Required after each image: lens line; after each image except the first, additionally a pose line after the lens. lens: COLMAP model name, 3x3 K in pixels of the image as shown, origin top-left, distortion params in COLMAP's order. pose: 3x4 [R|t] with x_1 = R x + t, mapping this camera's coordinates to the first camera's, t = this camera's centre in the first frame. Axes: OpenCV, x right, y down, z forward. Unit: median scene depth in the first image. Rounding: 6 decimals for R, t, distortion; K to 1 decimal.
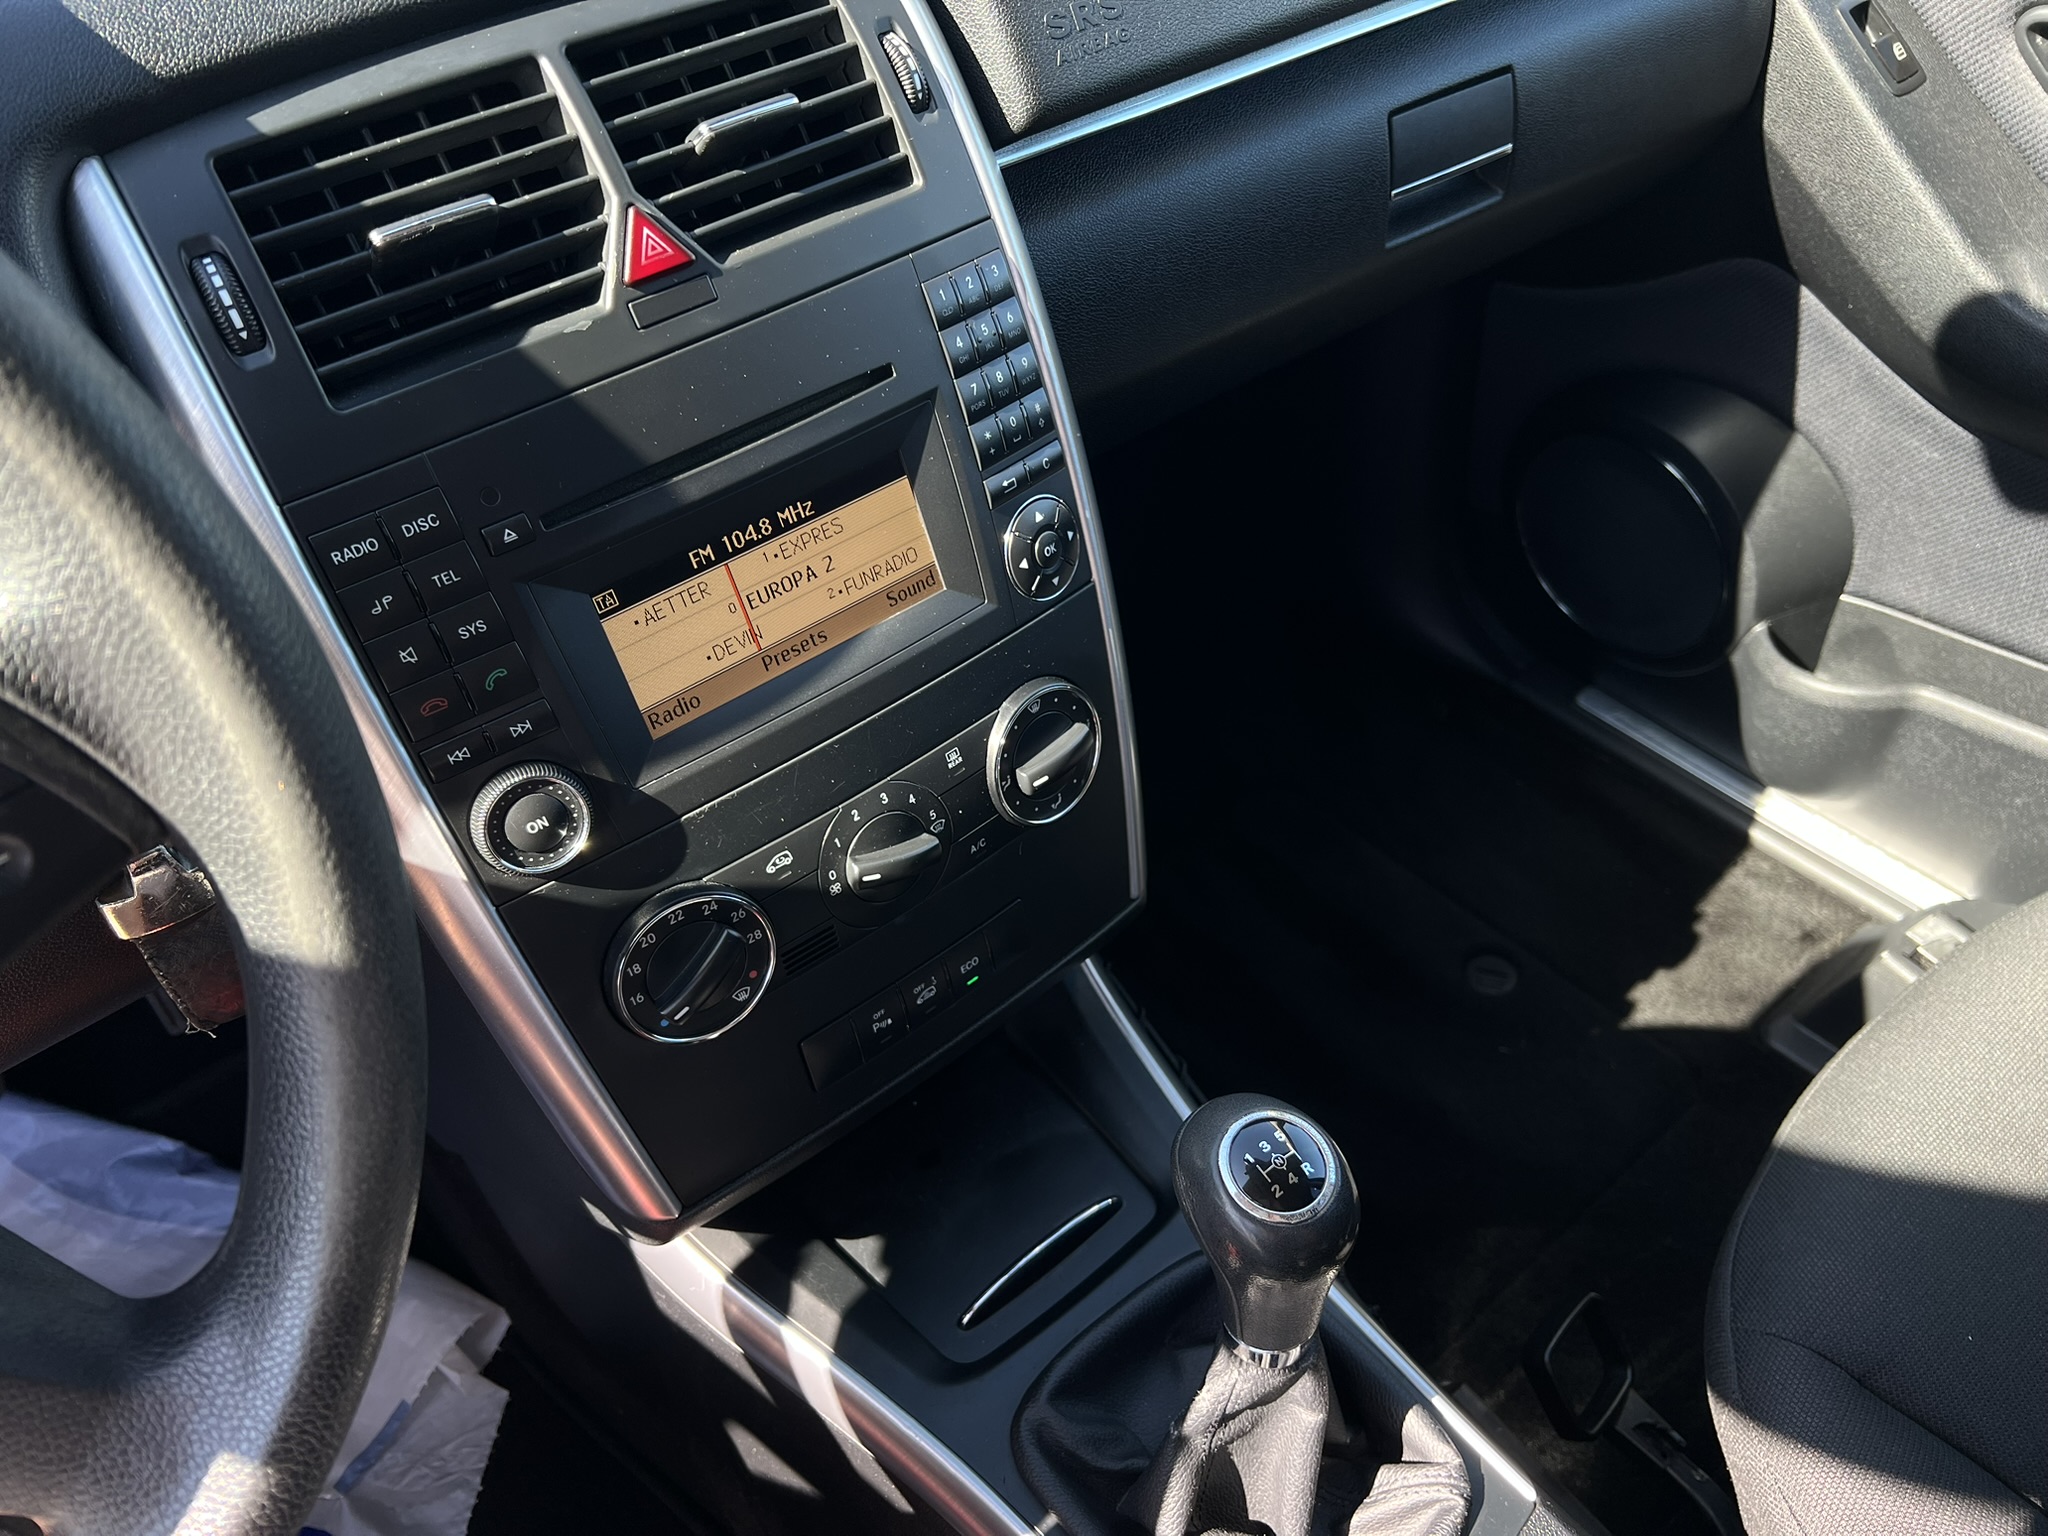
lens RADIAL K [[1574.0, 0, 1023.3], [0, 1574.0, 788.1], [0, 0, 1]] dist [0.015761, -0.004920]
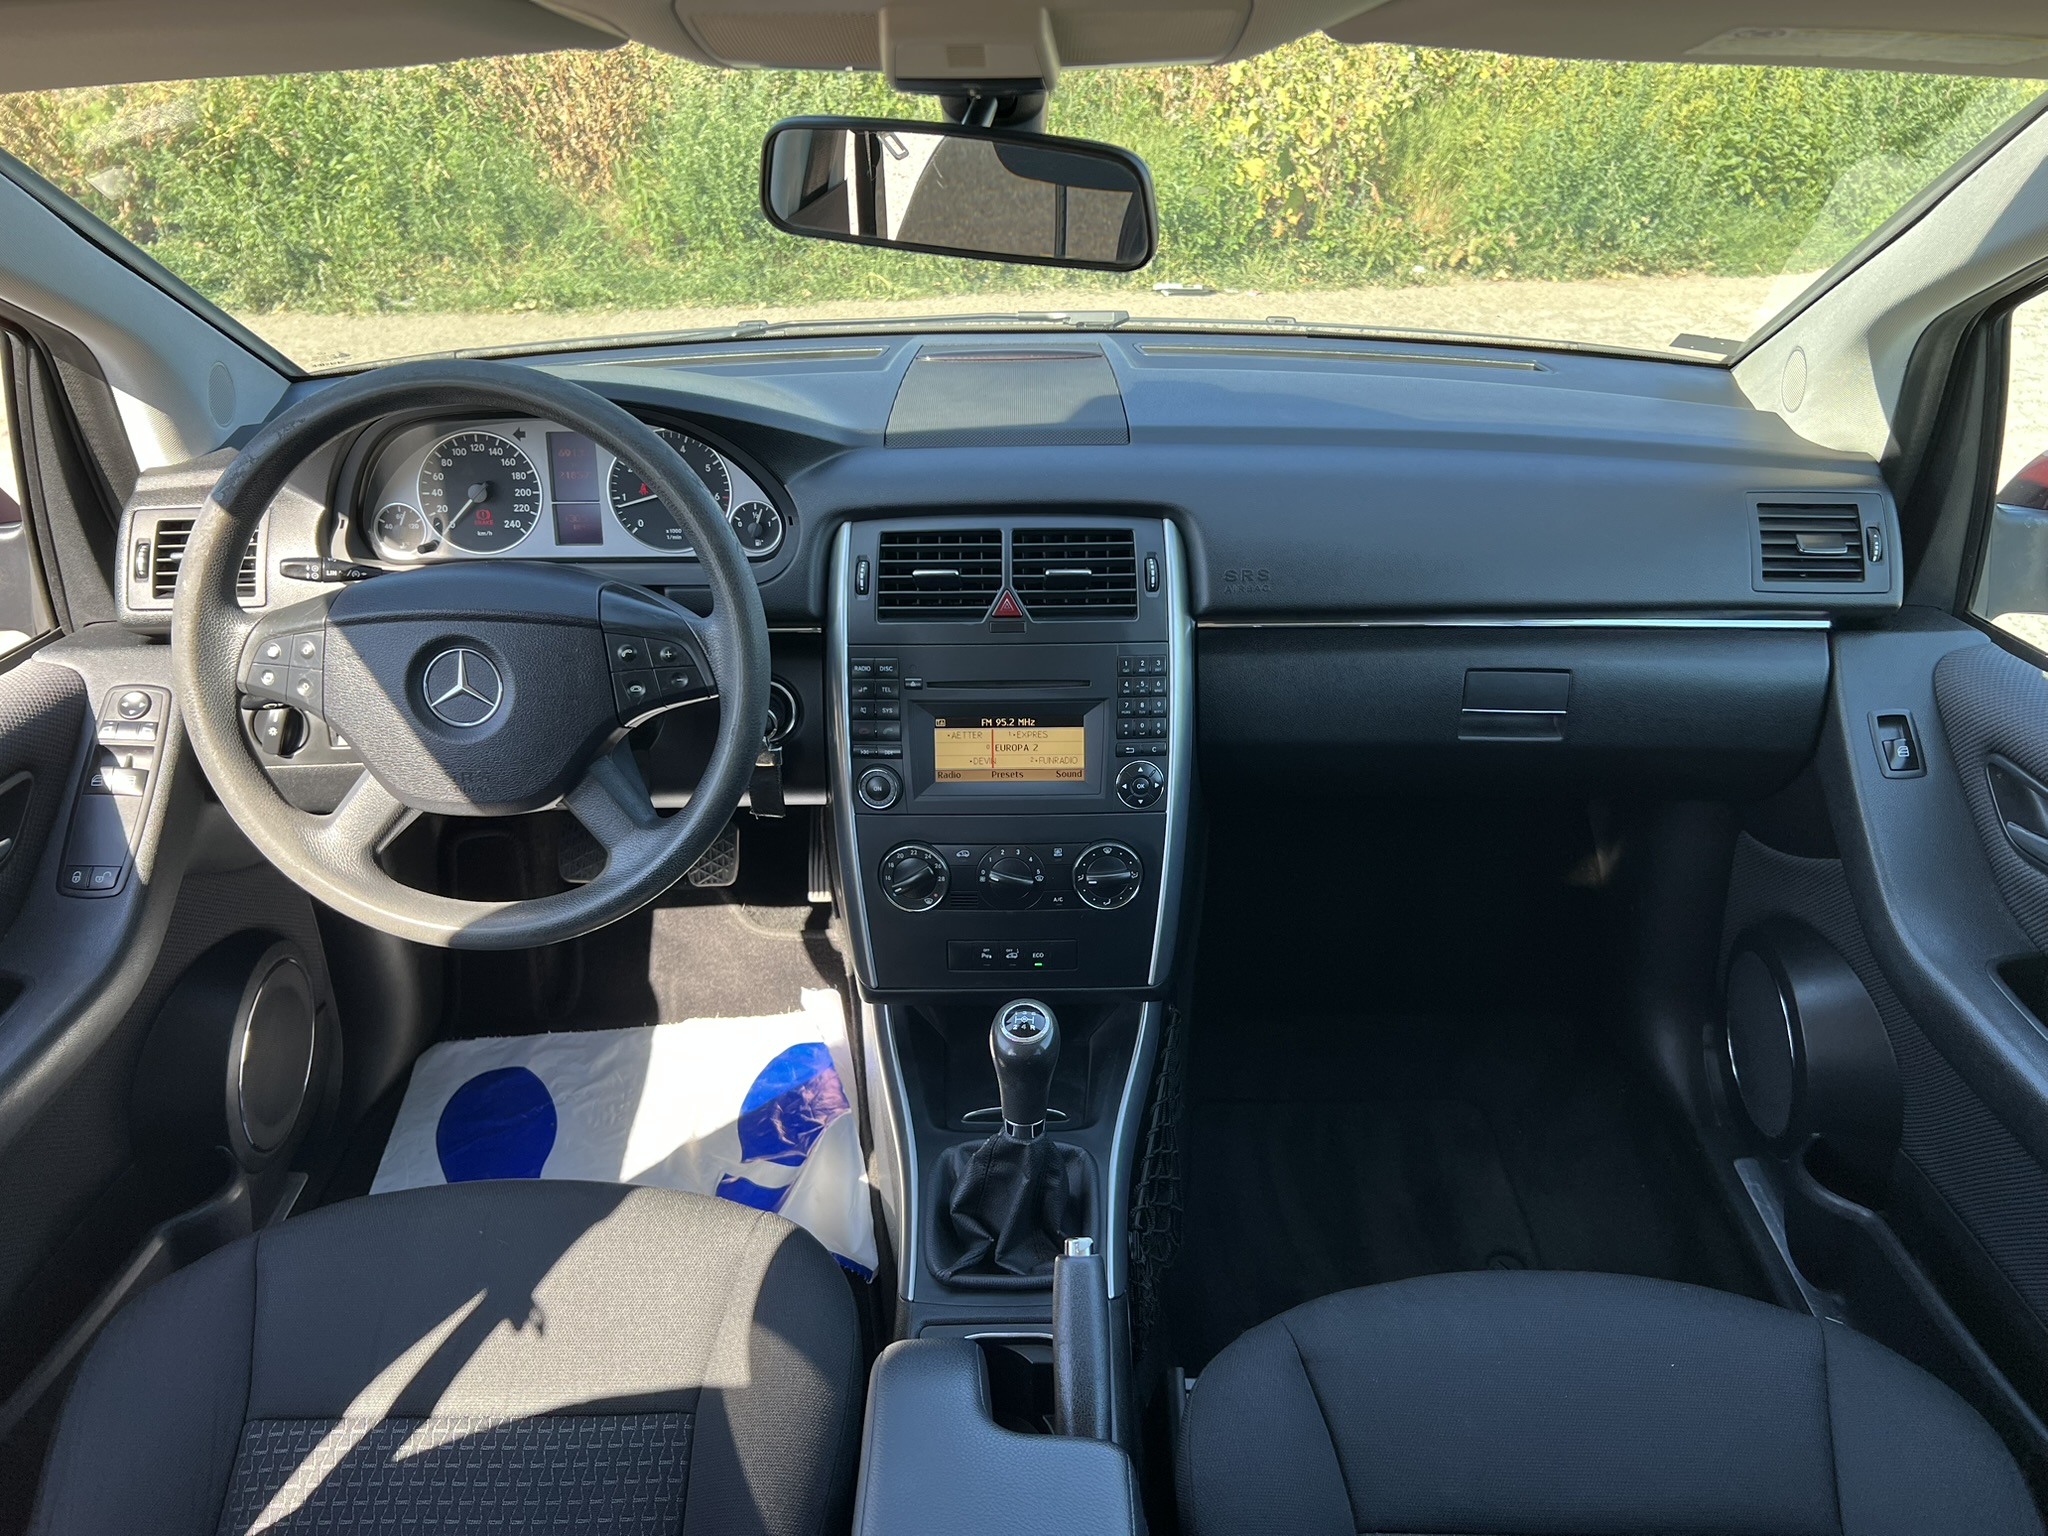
lens RADIAL K [[1517.9, 0, 1041.9], [0, 1517.9, 766.6], [0, 0, 1]] dist [0.021065, -0.028920]
pose [[0.771683, 0.353826, -0.528500, 1.099933], [-0.463721, 0.881719, -0.086794, 0.074555], [0.435278, 0.312054, 0.844485, -0.903060]]
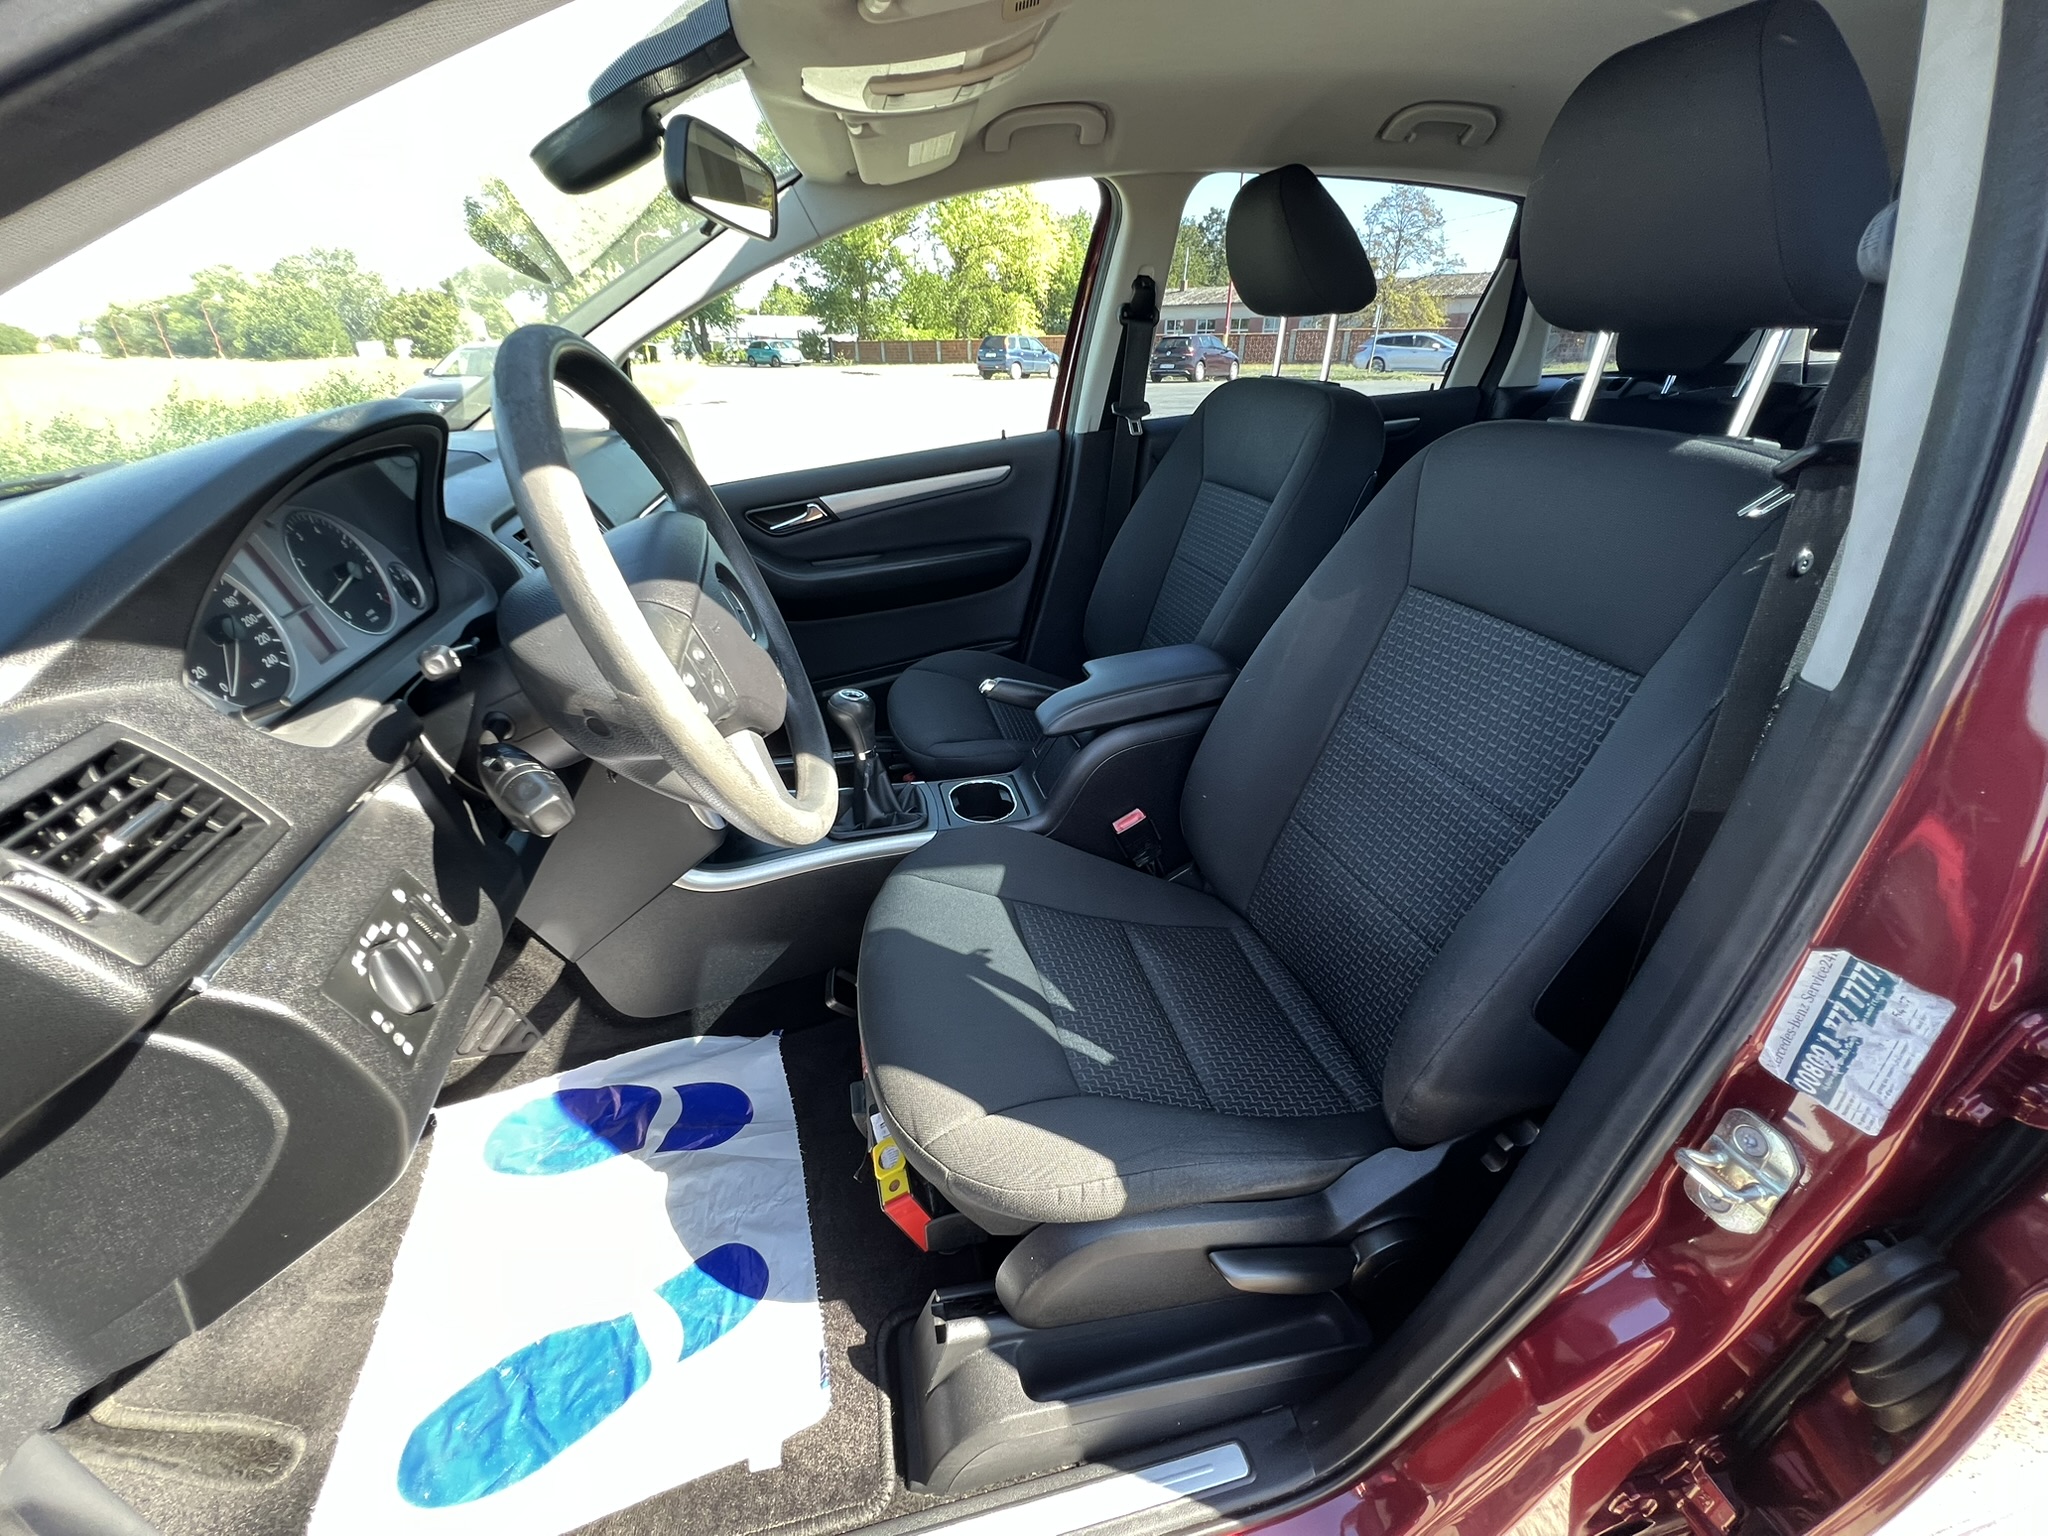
lens RADIAL K [[815.8, 0, 1015.5], [0, 815.8, 777.5], [0, 0, 1]] dist [0.002282, -0.001048]
pose [[0.464249, -0.389149, 0.795635, -1.359379], [0.617308, 0.786343, 0.024408, 0.571231], [-0.635141, 0.479820, 0.605284, -0.492973]]
